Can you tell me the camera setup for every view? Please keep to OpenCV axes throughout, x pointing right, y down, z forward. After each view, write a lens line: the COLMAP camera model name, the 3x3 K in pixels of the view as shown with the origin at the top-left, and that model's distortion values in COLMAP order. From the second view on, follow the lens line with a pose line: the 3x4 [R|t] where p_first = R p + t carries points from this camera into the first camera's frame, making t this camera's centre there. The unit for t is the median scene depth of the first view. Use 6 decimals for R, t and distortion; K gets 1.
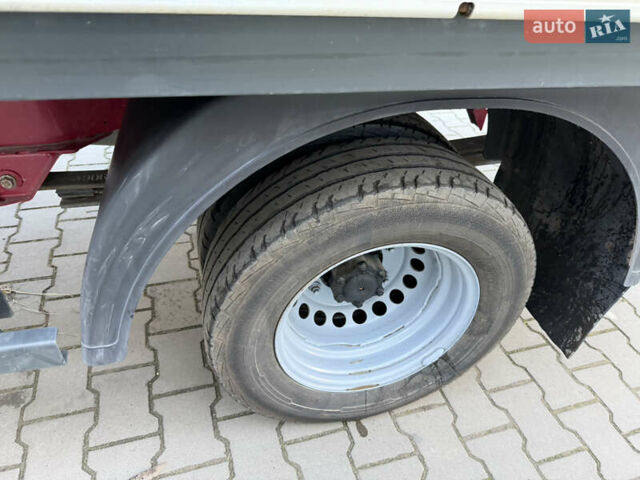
lens RADIAL K [[442.0, 0, 318.2], [0, 442.0, 243.2], [0, 0, 1]] dist [0.048074, -0.065635]
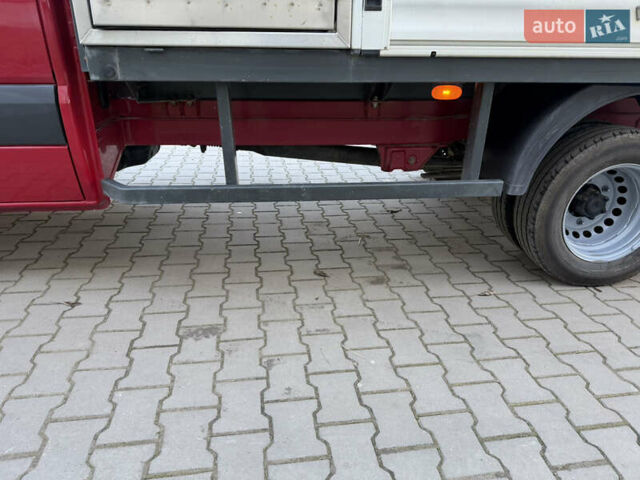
lens RADIAL K [[458.6, 0, 320.0], [0, 458.6, 240.0], [0, 0, 1]] dist [-0.004031, -0.065618]
pose [[0.985832, 0.010351, -0.167417, -0.716379], [-0.049549, 0.971524, -0.231704, 0.731395], [0.160251, 0.236716, 0.958272, -0.973528]]
